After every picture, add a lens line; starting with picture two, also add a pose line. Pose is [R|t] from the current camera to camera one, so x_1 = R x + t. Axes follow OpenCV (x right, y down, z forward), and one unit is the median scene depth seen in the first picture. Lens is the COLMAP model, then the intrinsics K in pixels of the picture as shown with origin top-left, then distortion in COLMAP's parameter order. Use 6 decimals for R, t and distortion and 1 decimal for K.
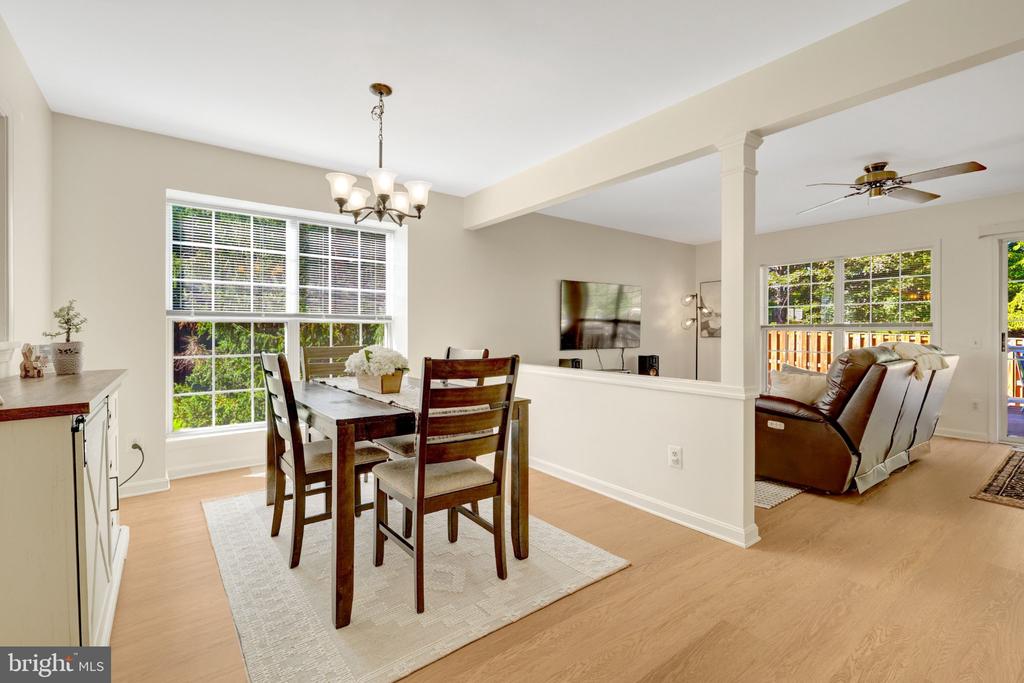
lens RADIAL K [[463.5, 0, 507.0], [0, 463.5, 334.3], [0, 0, 1]] dist [-0.003424, -0.000461]
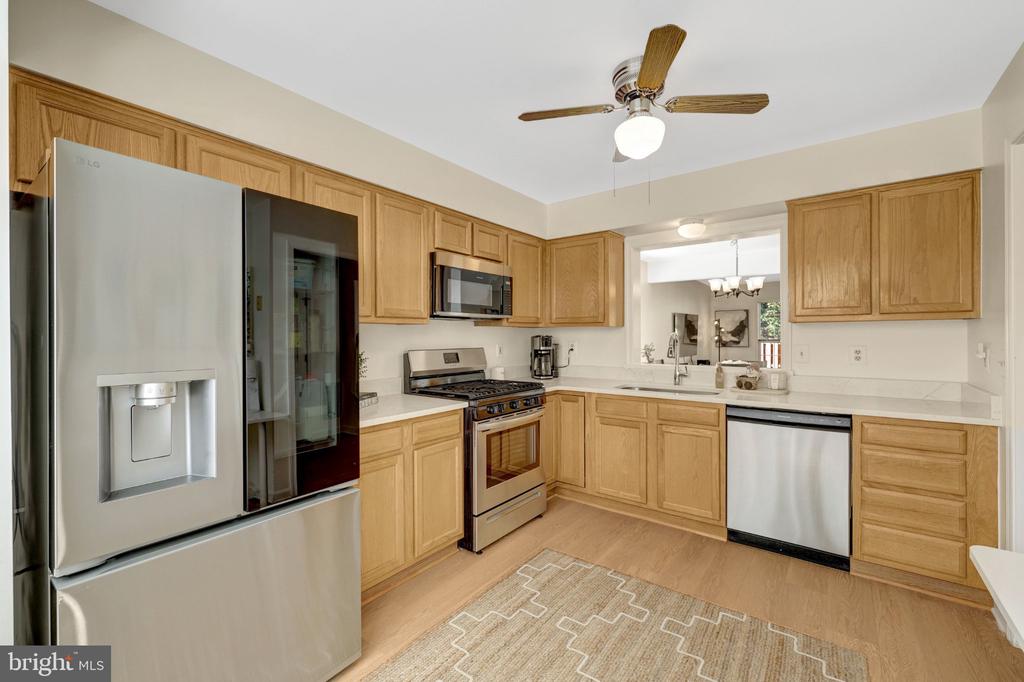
lens RADIAL K [[434.1, 0, 509.3], [0, 434.1, 336.0], [0, 0, 1]] dist [-0.002283, -0.000219]
pose [[0.962608, -0.005665, 0.270841, -1.444688], [0.006649, 0.999974, -0.002717, -0.070622], [-0.270818, 0.004416, 0.962620, -0.436052]]
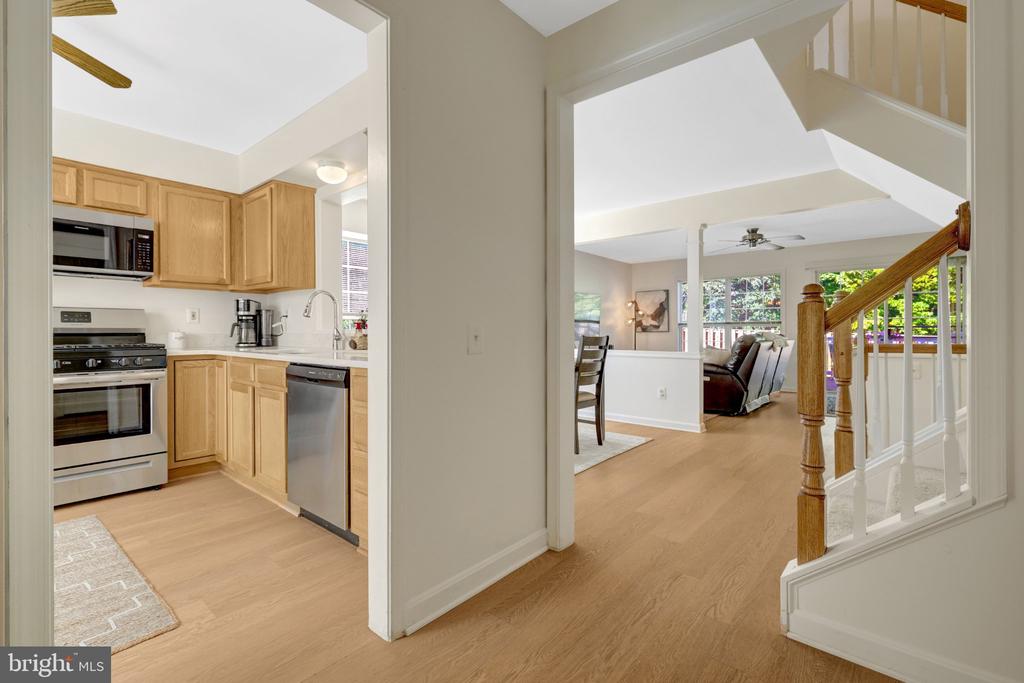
lens RADIAL K [[463.5, 0, 507.0], [0, 463.5, 334.3], [0, 0, 1]] dist [-0.003424, -0.000461]
pose [[0.978610, -0.004582, 0.205675, -0.550733], [0.004304, 0.999989, 0.001799, 0.020887], [-0.205681, -0.000875, 0.978619, -0.606664]]
